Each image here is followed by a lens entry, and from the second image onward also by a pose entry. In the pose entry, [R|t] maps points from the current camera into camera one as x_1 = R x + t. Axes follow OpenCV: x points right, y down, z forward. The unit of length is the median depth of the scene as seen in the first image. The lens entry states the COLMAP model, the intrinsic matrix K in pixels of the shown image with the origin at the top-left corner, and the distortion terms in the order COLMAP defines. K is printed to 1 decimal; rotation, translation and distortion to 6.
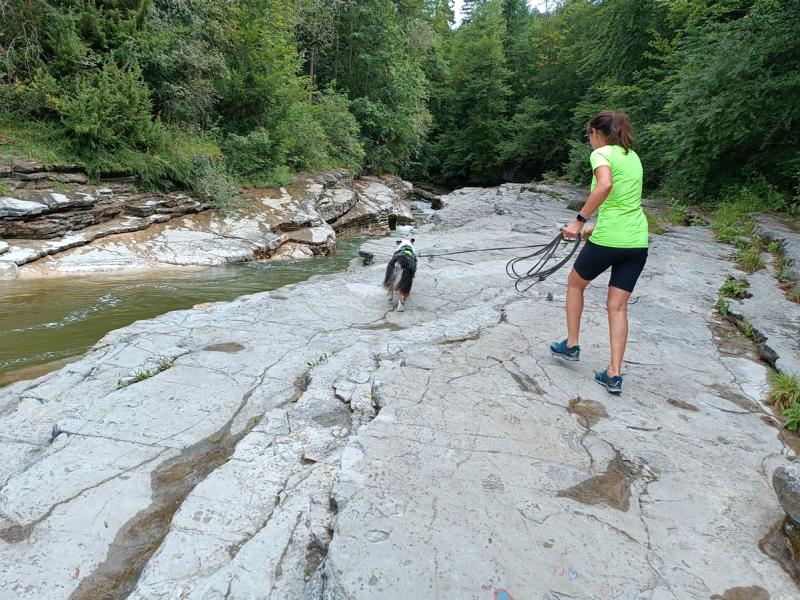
lens RADIAL K [[600.9, 0, 402.7], [0, 600.9, 301.6], [0, 0, 1]] dist [0.044961, -0.020191]
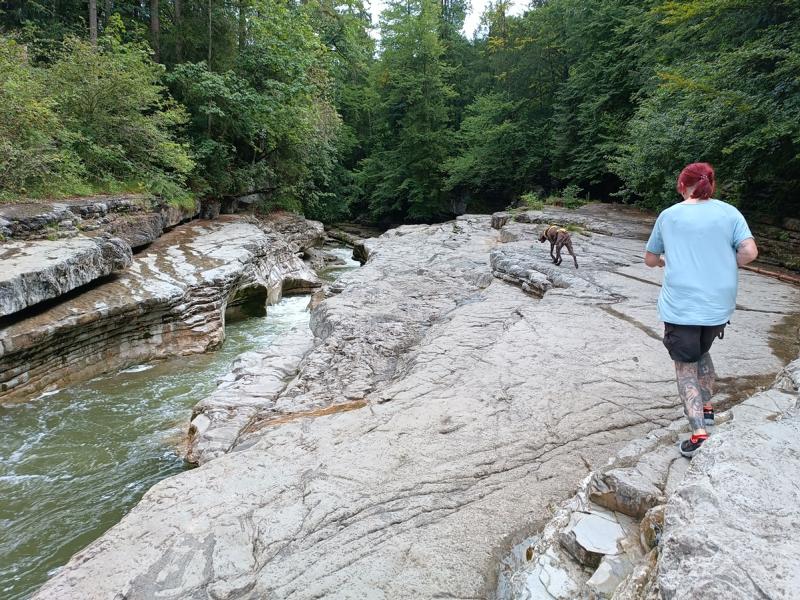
lens RADIAL K [[600.9, 0, 399.6], [0, 600.9, 298.7], [0, 0, 1]] dist [0.044961, -0.020191]
pose [[0.993478, -0.070453, 0.089660, 0.050281], [0.077069, 0.994379, -0.072603, -0.087419], [-0.084040, 0.079039, 0.993323, 0.499945]]
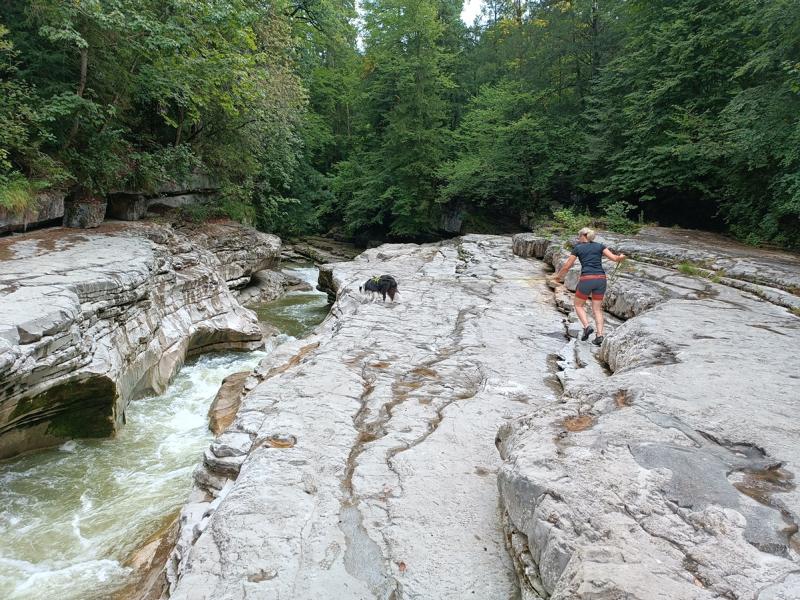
lens RADIAL K [[600.9, 0, 399.7], [0, 600.9, 299.0], [0, 0, 1]] dist [0.044961, -0.020191]
pose [[0.990263, -0.033648, 0.135081, 0.064796], [0.046292, 0.994721, -0.091583, -0.140197], [-0.131287, 0.096944, 0.986593, 0.728490]]
